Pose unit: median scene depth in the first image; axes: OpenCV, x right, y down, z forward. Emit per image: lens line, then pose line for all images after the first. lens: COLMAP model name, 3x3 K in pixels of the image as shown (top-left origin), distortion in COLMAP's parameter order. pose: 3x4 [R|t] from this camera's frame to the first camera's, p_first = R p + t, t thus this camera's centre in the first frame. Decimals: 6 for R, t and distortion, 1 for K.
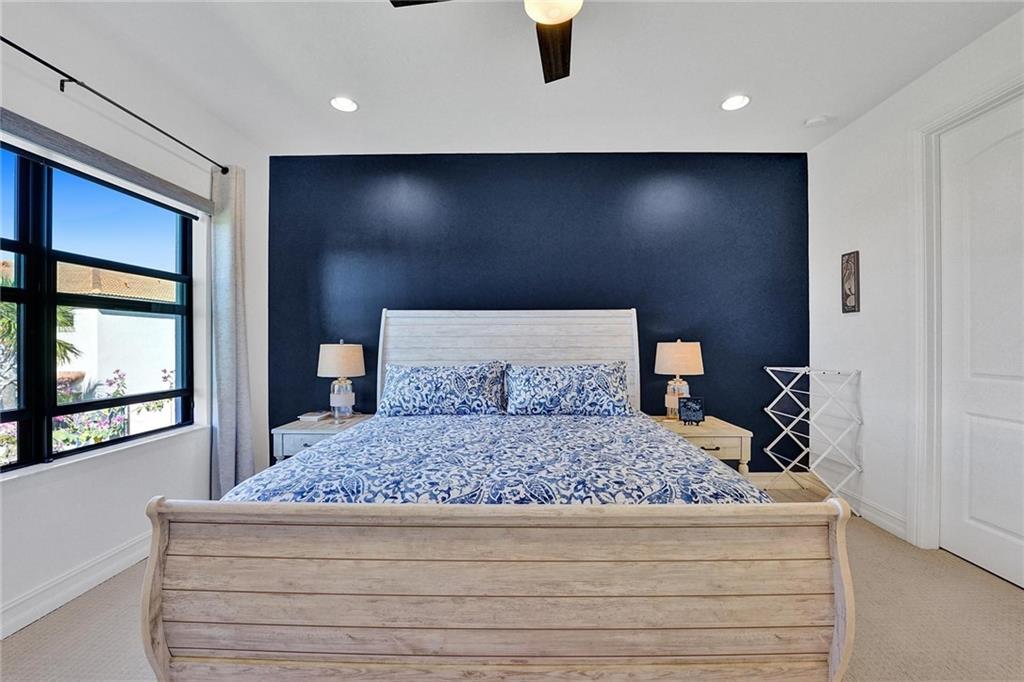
lens RADIAL K [[422.3, 0, 515.3], [0, 422.3, 339.2], [0, 0, 1]] dist [-0.025857, 0.000109]
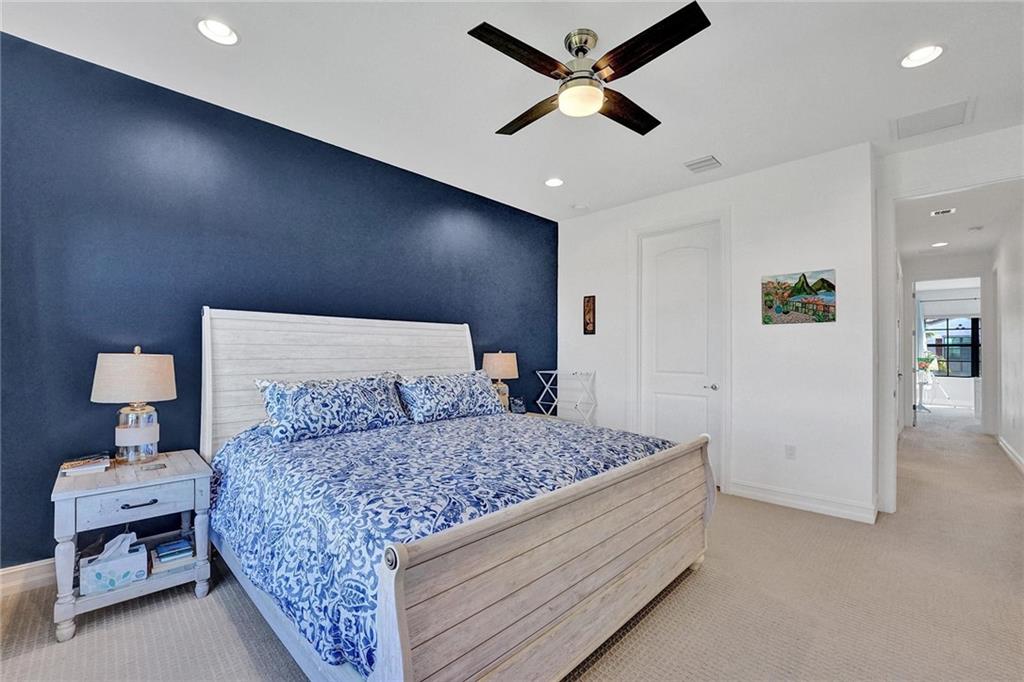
lens RADIAL K [[422.3, 0, 515.3], [0, 422.3, 339.2], [0, 0, 1]] dist [-0.025857, 0.000109]
pose [[0.693301, 0.026728, 0.720152, -0.591456], [-0.012082, 0.999603, -0.025468, -0.002926], [-0.720546, 0.008956, 0.693349, 0.112153]]
